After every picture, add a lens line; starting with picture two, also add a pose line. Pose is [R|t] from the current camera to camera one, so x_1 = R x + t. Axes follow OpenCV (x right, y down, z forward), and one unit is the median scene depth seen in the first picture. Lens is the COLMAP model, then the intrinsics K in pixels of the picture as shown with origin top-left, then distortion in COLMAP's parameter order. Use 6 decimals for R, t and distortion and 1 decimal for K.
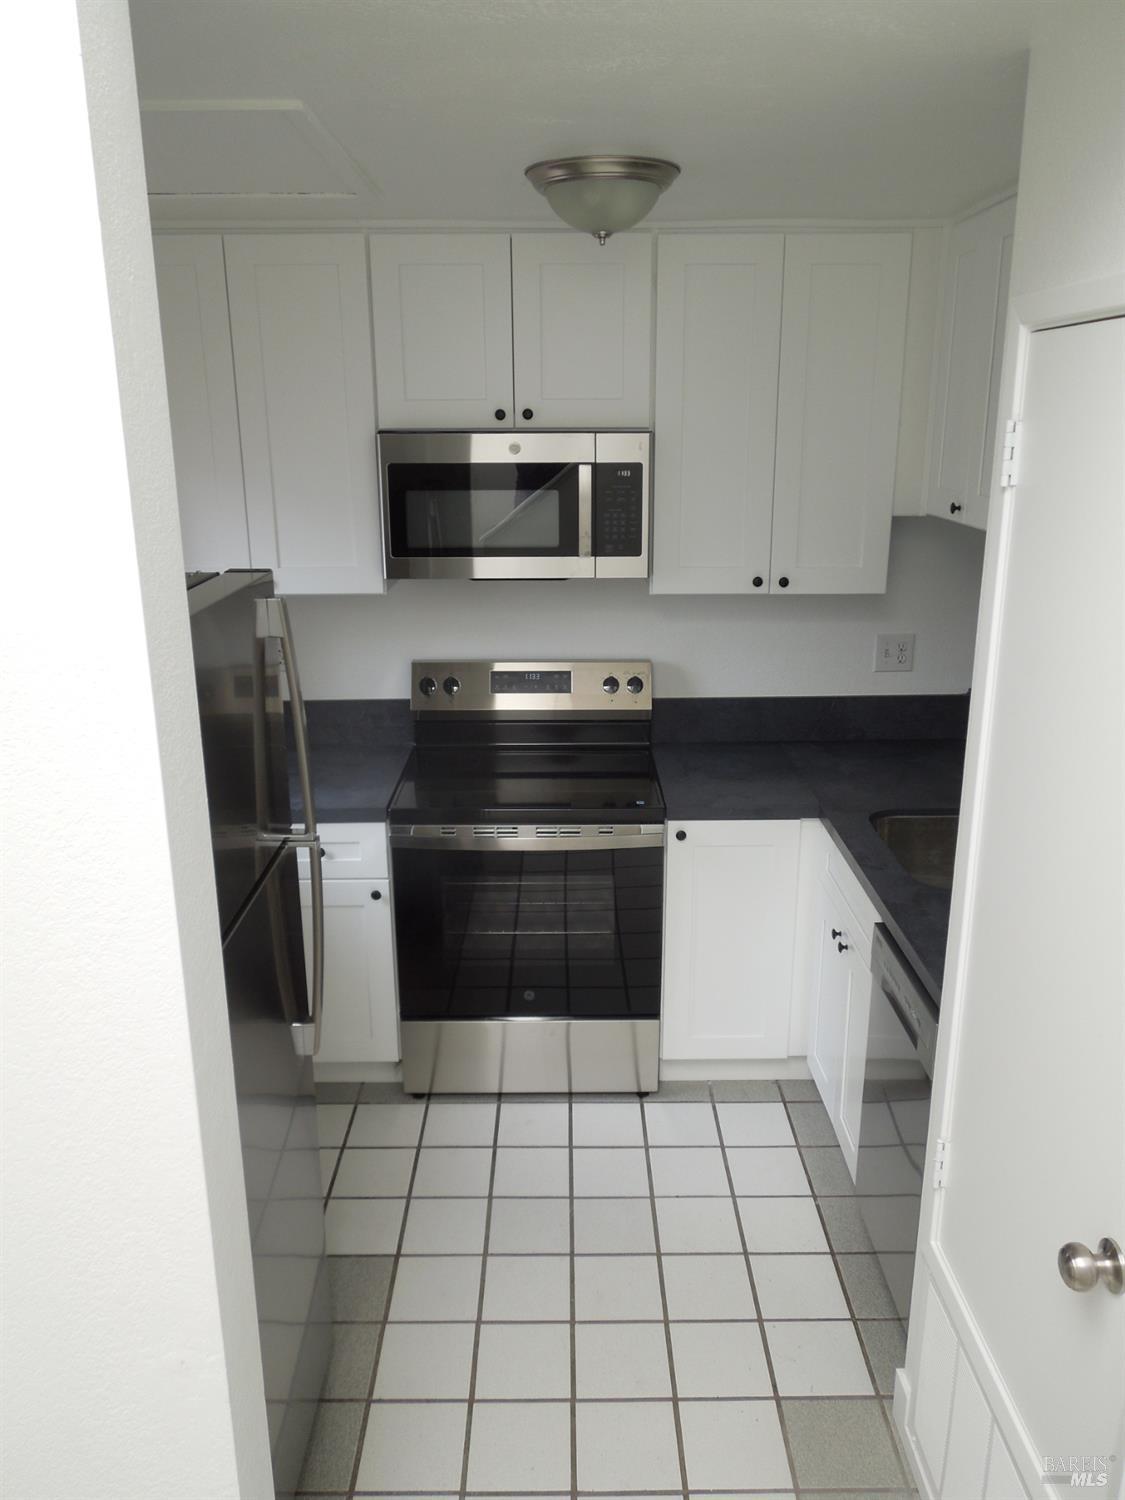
lens RADIAL K [[1127.4, 0, 566.9], [0, 1127.4, 743.5], [0, 0, 1]] dist [-0.013539, -0.000874]
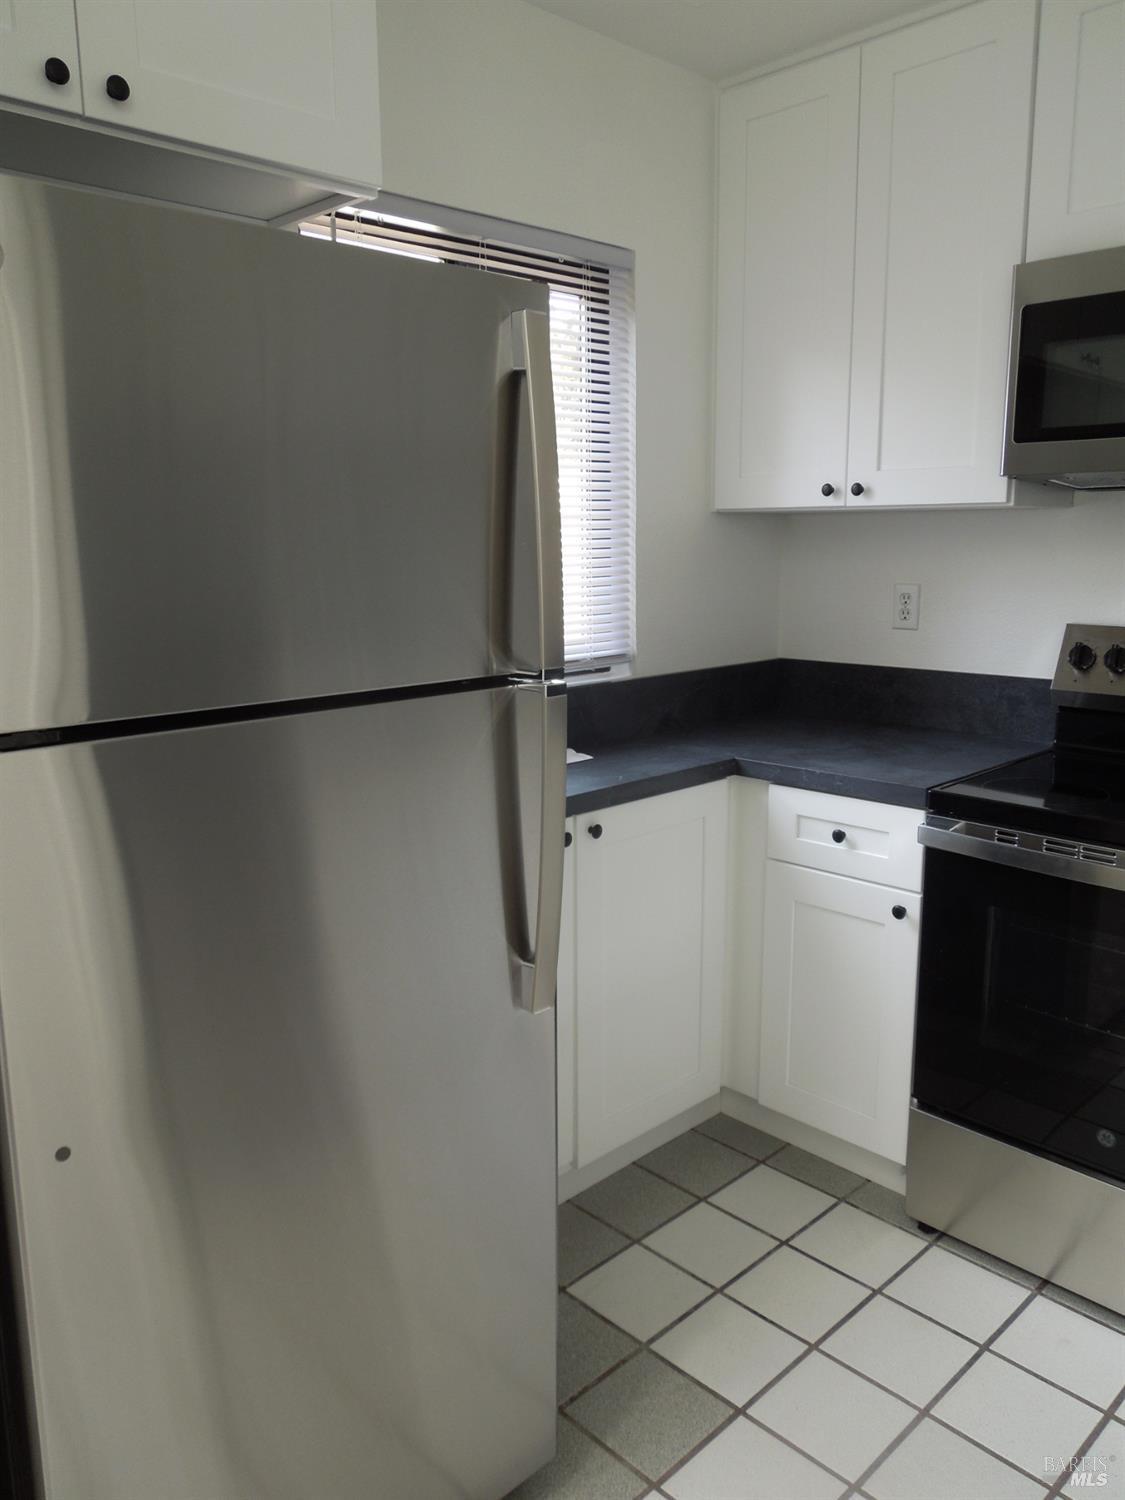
lens RADIAL K [[1127.4, 0, 566.9], [0, 1127.4, 743.5], [0, 0, 1]] dist [-0.013539, -0.000874]
pose [[0.694448, 0.128309, -0.708011, 0.167356], [-0.200490, 0.979509, -0.019138, 0.084034], [0.691047, 0.155239, 0.705942, 0.333012]]
